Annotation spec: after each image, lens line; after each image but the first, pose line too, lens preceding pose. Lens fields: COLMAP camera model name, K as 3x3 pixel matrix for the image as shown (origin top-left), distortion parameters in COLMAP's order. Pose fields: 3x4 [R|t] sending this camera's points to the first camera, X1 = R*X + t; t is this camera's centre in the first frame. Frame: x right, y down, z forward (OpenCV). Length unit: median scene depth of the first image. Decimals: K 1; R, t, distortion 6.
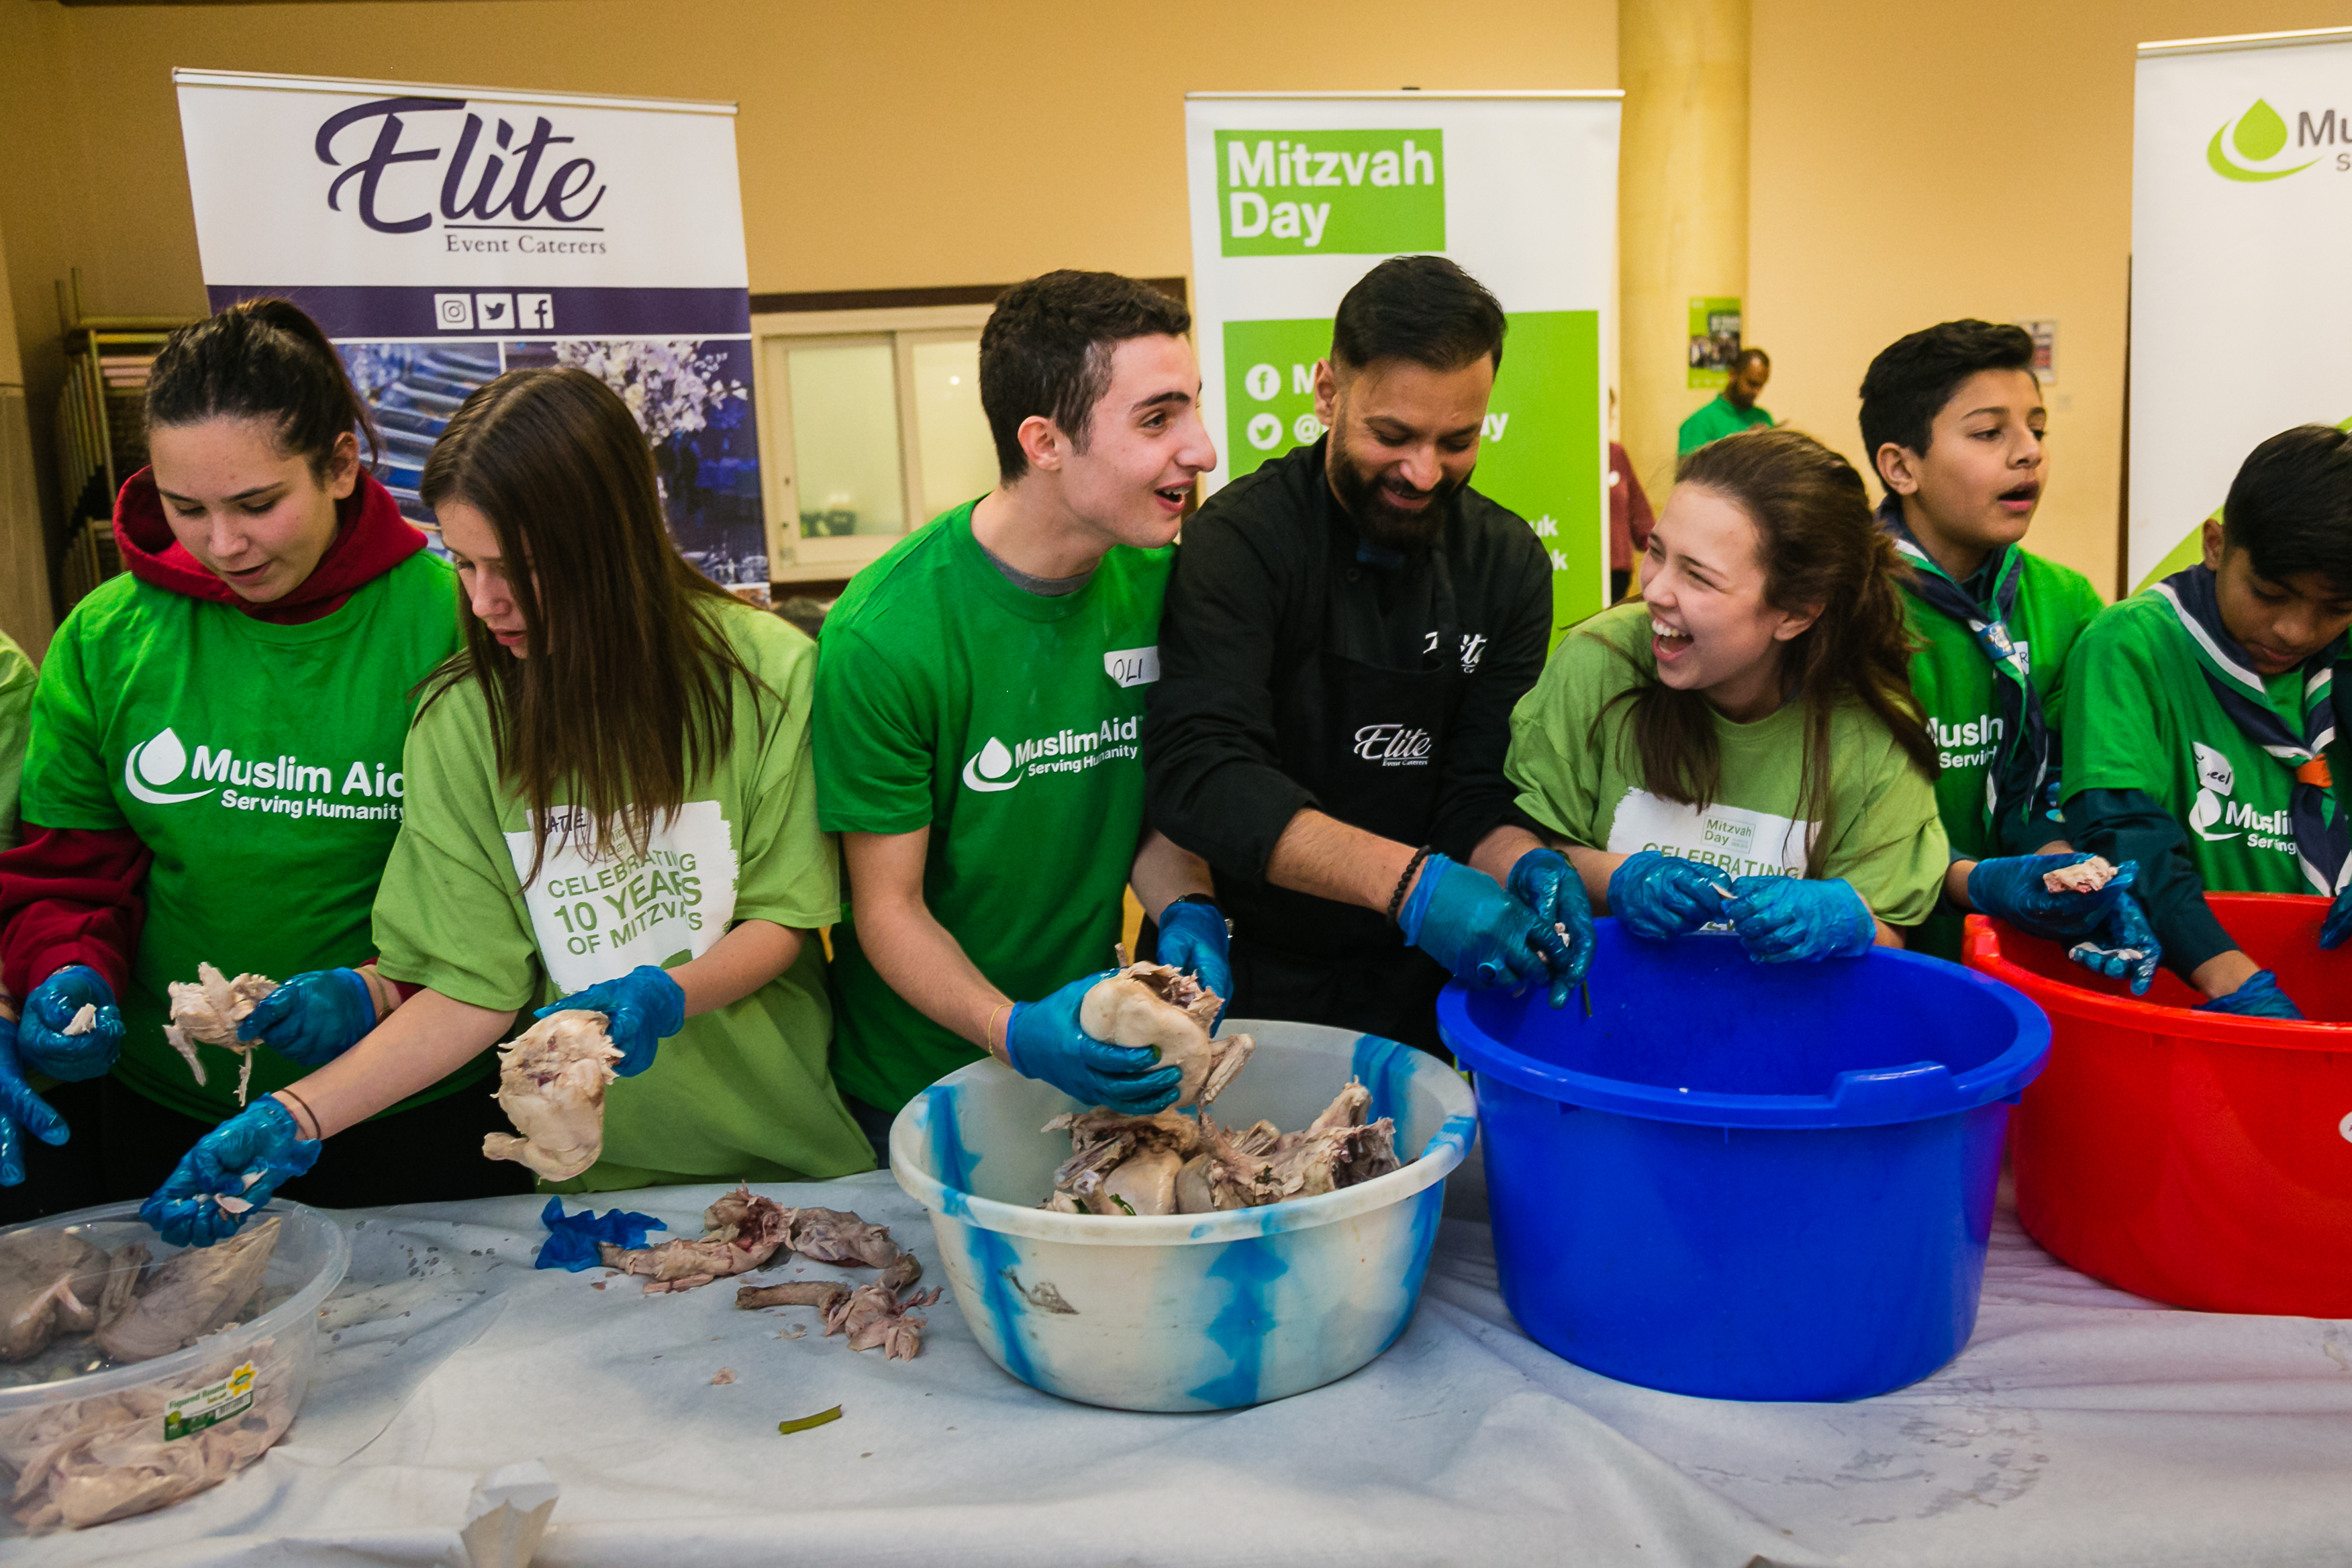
lens RADIAL K [[2083.4, 0, 1196.3], [0, 2083.4, 753.6], [0, 0, 1]] dist [0.007268, -0.012968]
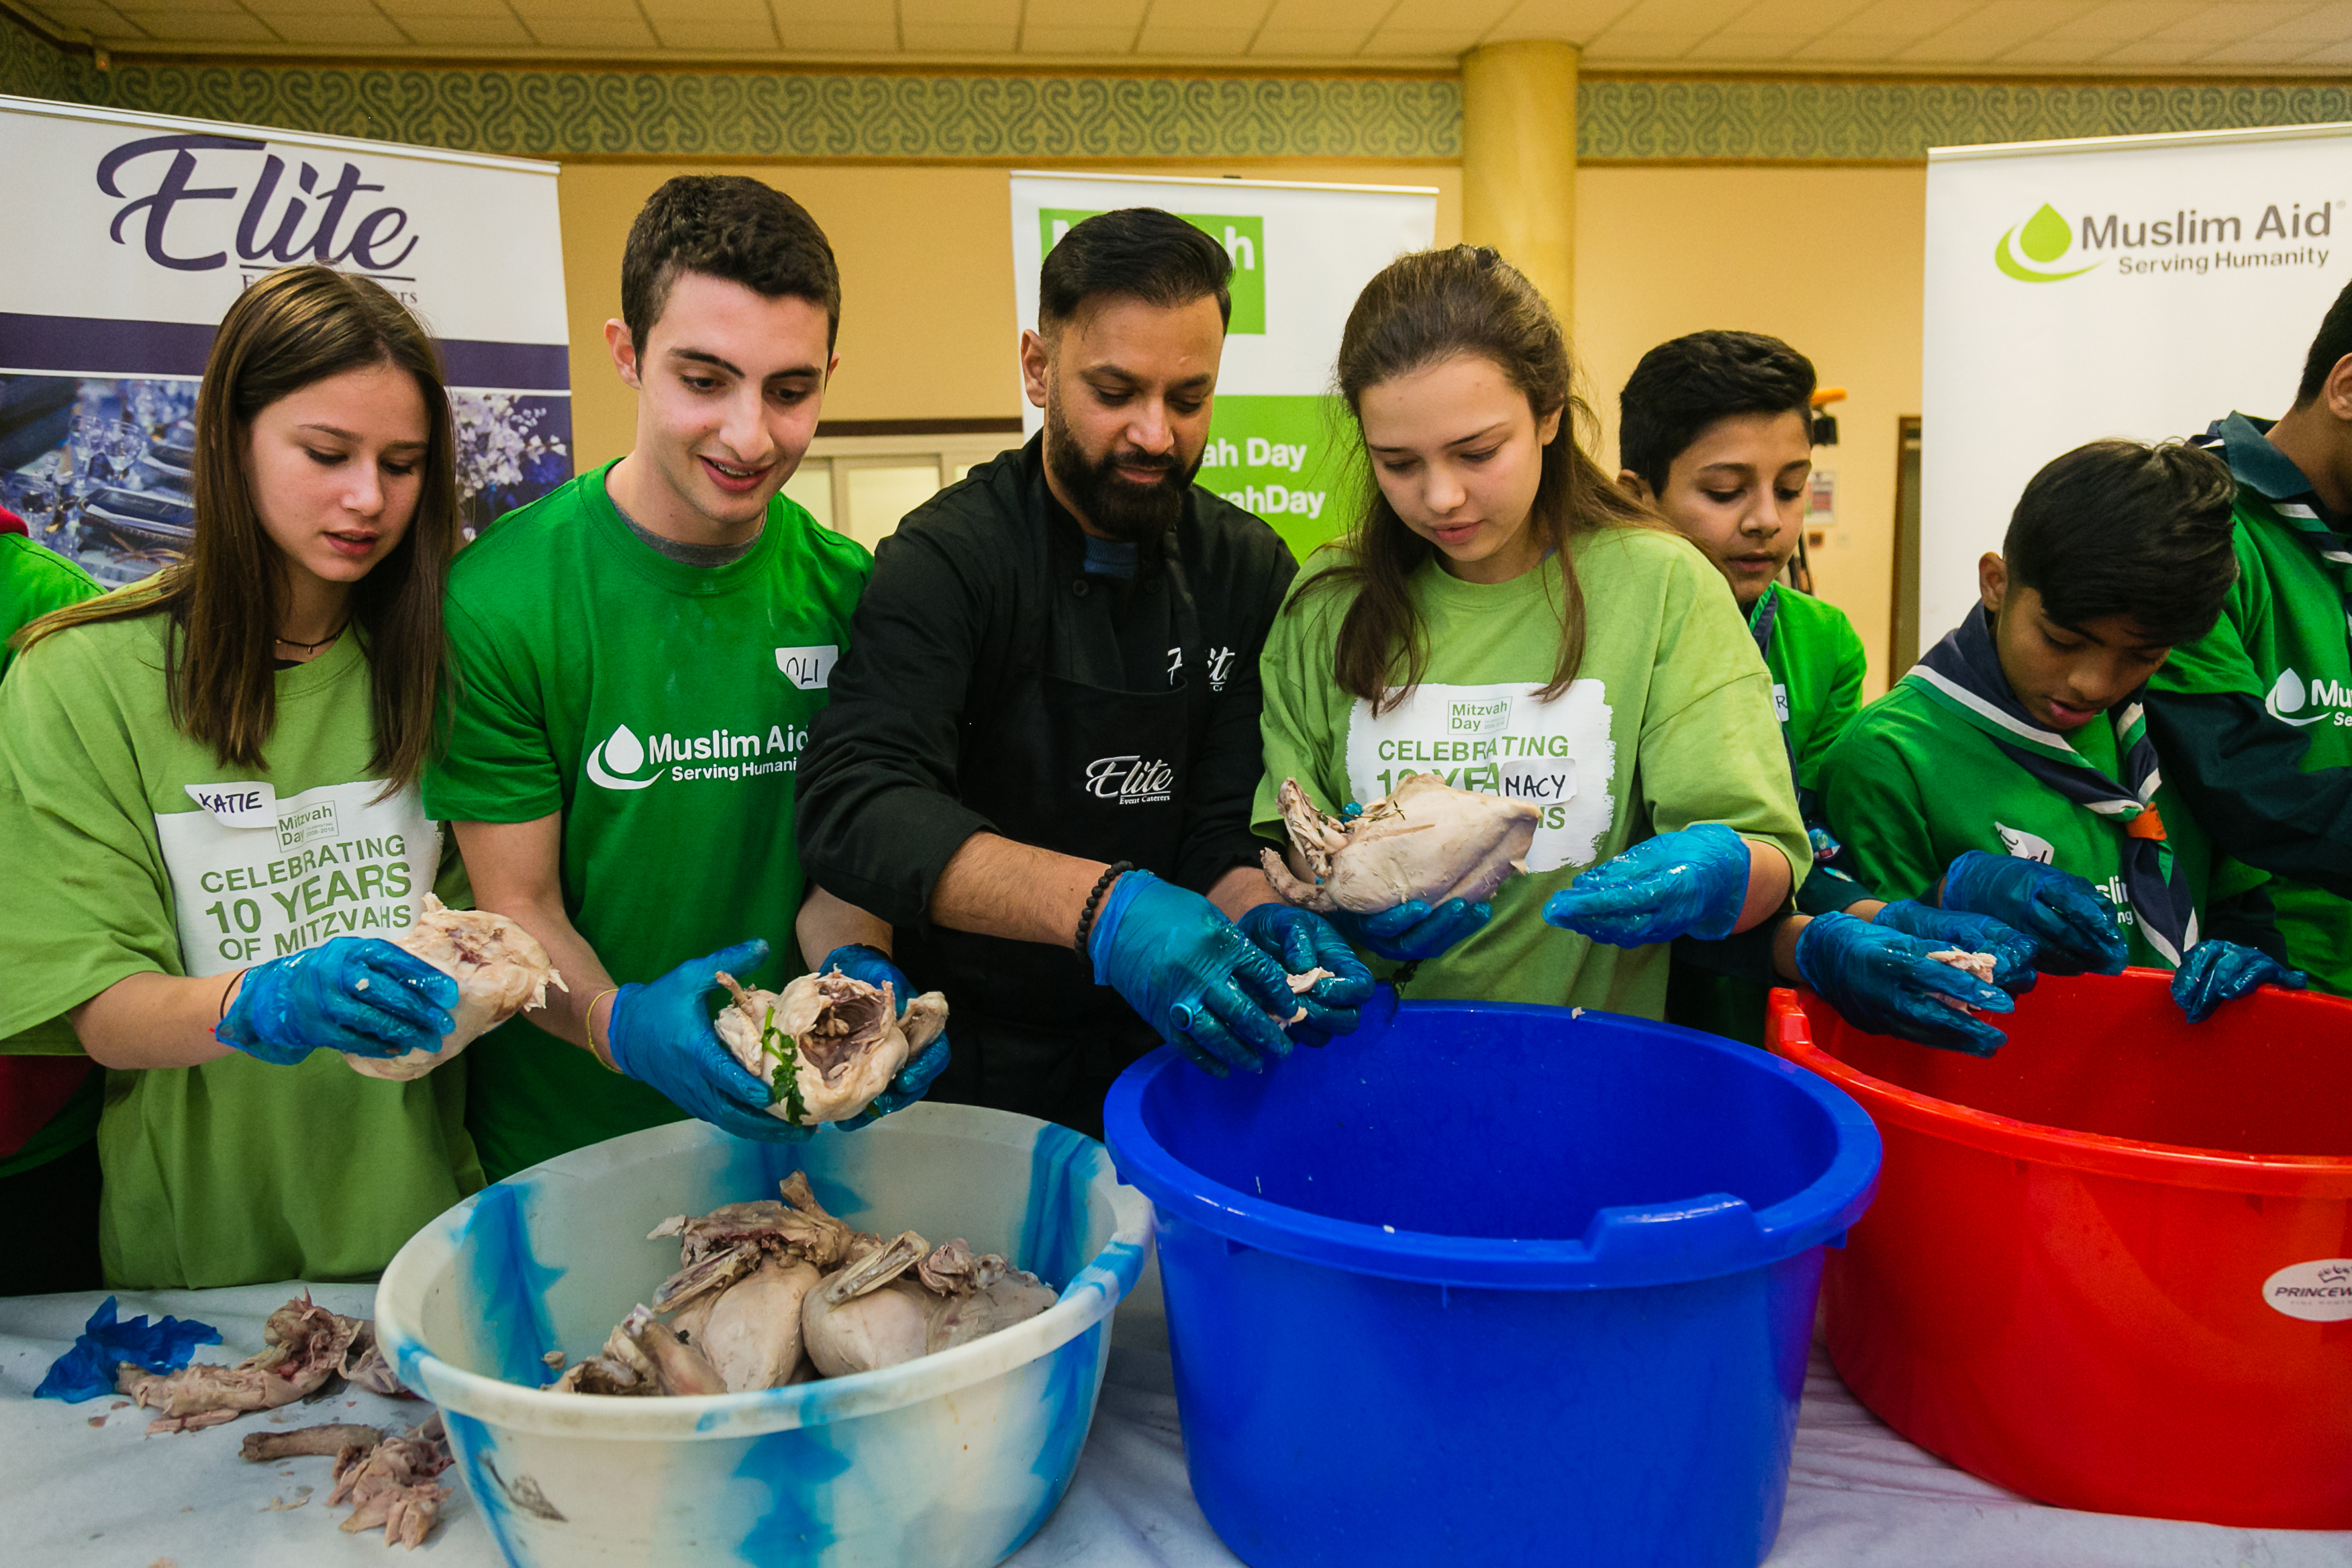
lens RADIAL K [[1625.9, 0, 1176.0], [0, 1625.9, 784.0], [0, 0, 1]] dist [0.001177, -0.000668]
pose [[0.999818, 0.016198, 0.010081, 0.081111], [-0.015817, 0.999198, -0.036789, 0.015027], [-0.010669, 0.036623, 0.999272, 0.229370]]
